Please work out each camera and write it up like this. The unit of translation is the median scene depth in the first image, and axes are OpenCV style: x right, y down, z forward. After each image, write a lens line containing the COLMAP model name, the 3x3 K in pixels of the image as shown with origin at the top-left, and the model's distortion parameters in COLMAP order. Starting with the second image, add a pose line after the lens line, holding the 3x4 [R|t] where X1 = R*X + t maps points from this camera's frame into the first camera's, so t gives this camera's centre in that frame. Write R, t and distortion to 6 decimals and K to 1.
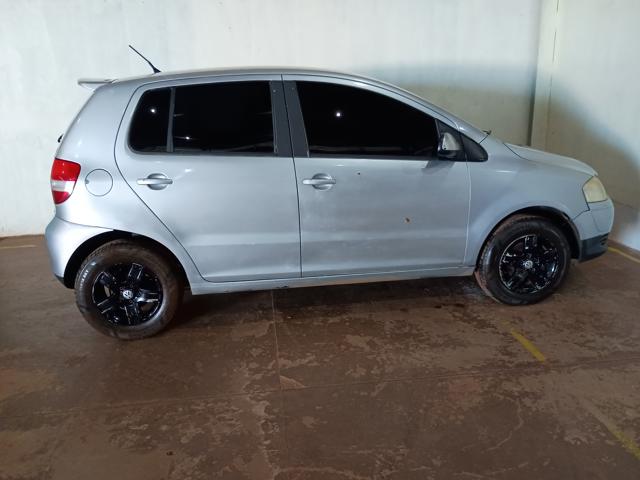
lens RADIAL K [[530.8, 0, 321.7], [0, 530.8, 237.6], [0, 0, 1]] dist [0.022708, -0.039336]
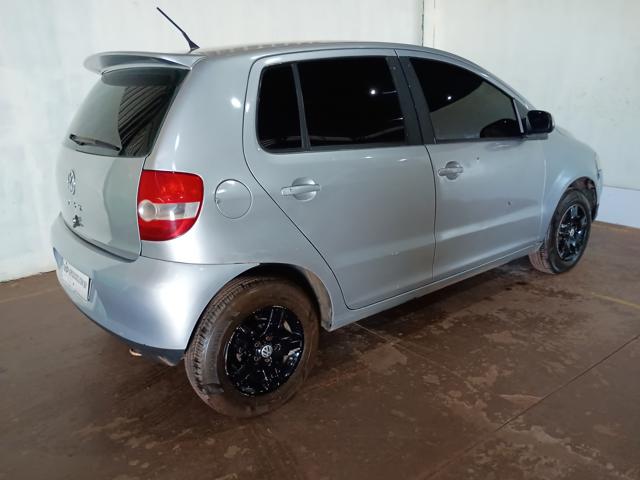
lens RADIAL K [[530.8, 0, 320.4], [0, 530.8, 238.2], [0, 0, 1]] dist [0.022708, -0.039336]
pose [[0.867862, -0.150293, 0.473526, -0.716882], [0.154253, 0.987553, 0.030731, -0.063414], [-0.472251, 0.046372, 0.880244, 0.378095]]
